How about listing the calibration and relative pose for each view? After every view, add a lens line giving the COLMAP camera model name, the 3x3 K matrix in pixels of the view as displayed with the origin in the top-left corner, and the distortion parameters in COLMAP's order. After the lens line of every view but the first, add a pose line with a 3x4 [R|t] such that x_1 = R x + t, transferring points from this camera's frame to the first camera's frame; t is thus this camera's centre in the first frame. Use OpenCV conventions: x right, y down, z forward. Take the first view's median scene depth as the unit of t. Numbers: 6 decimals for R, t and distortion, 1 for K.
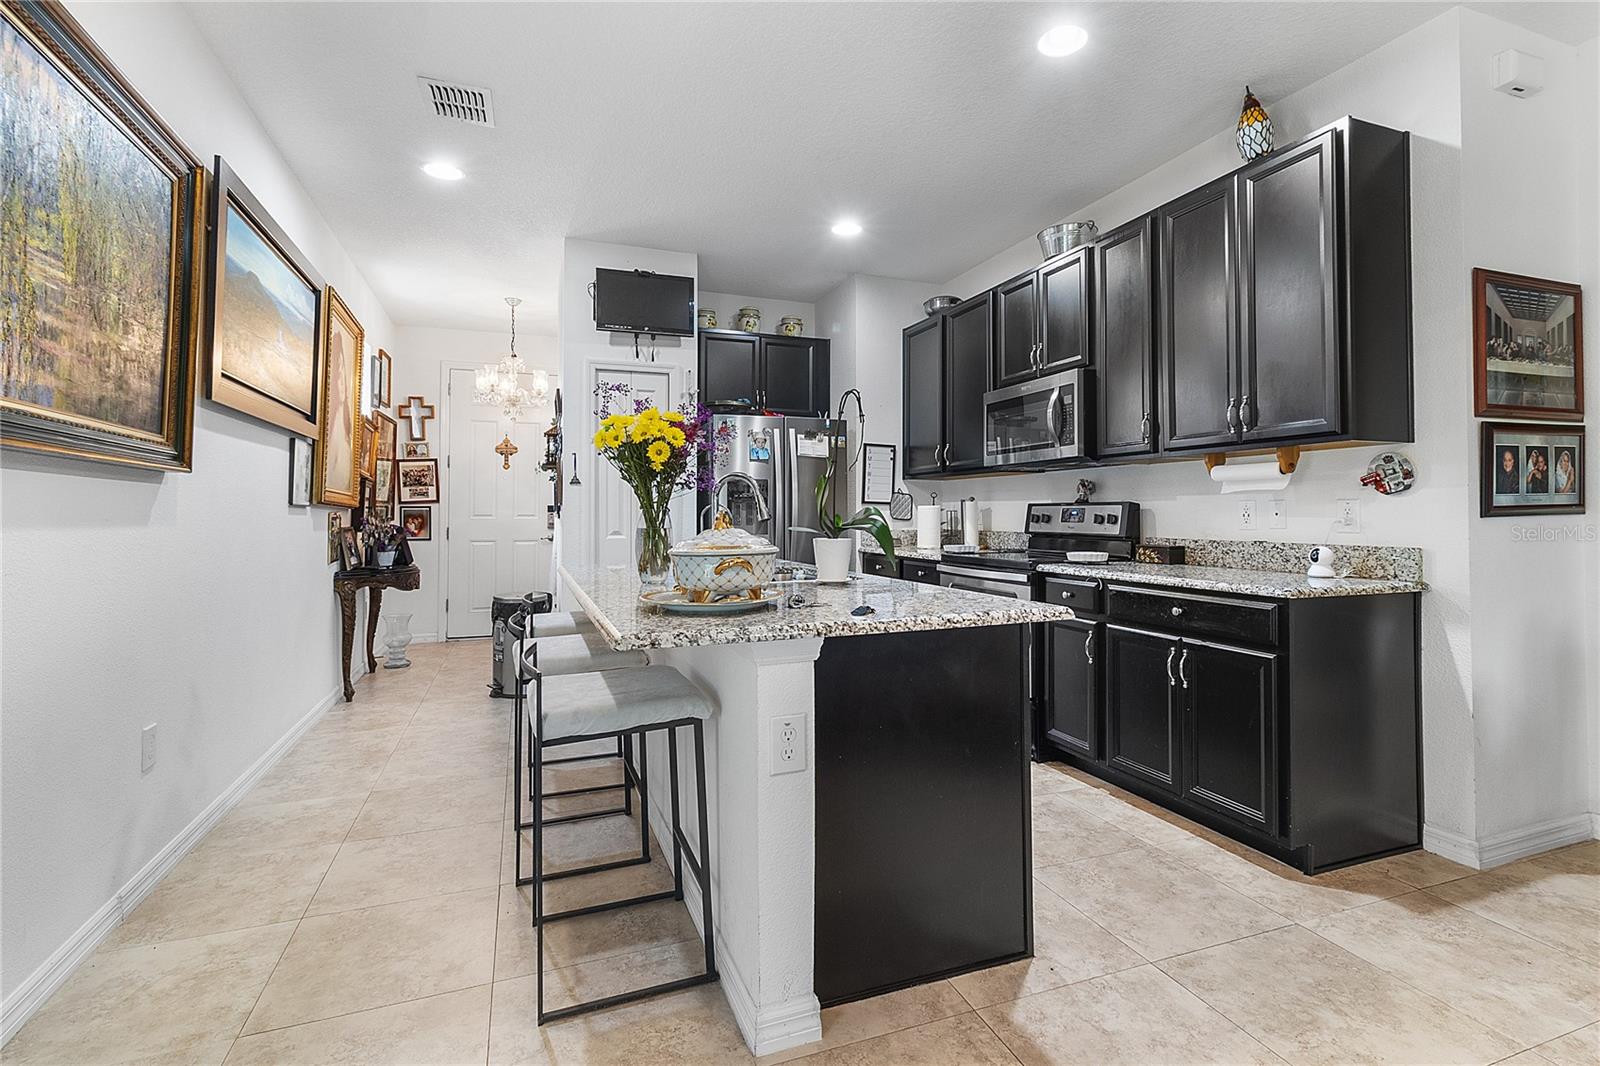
lens RADIAL K [[732.0, 0, 843.3], [0, 732.0, 492.9], [0, 0, 1]] dist [0.001127, 0.000153]
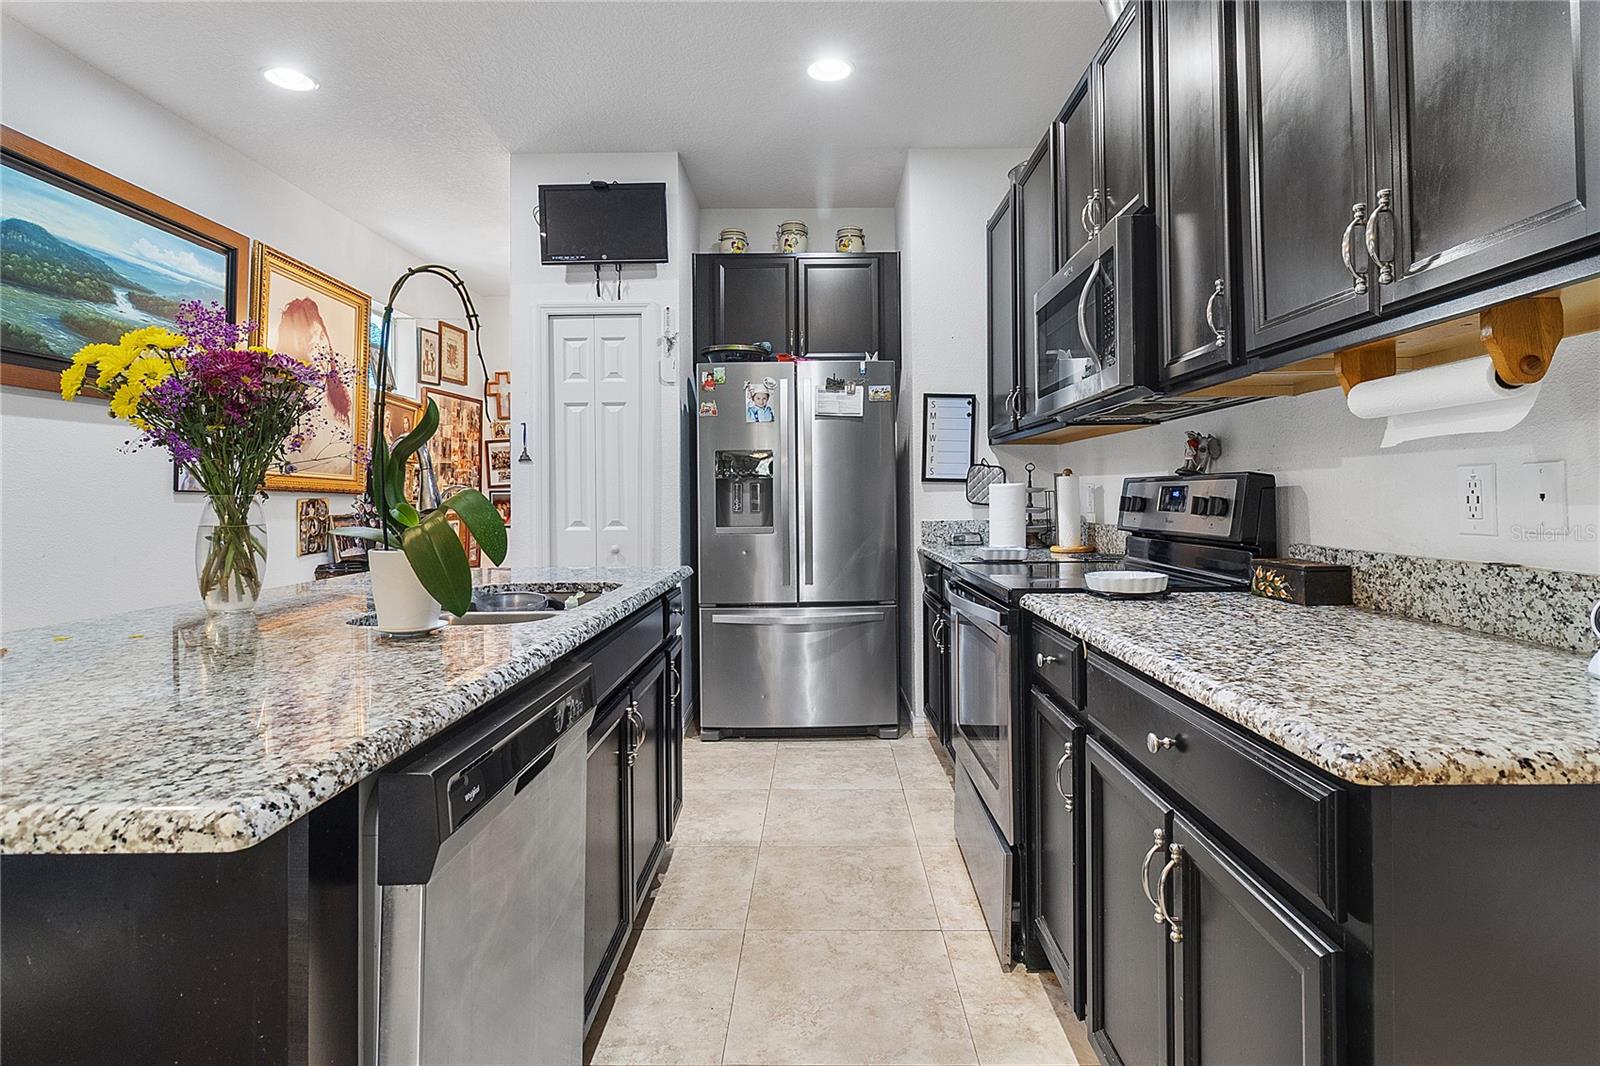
lens RADIAL K [[814.7, 0, 806.3], [0, 814.7, 496.7], [0, 0, 1]] dist [-0.000907, -0.000807]
pose [[0.924890, -0.005376, -0.380196, 0.247218], [0.017010, 0.999484, 0.027248, 0.006728], [0.379853, -0.031668, 0.924505, 0.285278]]
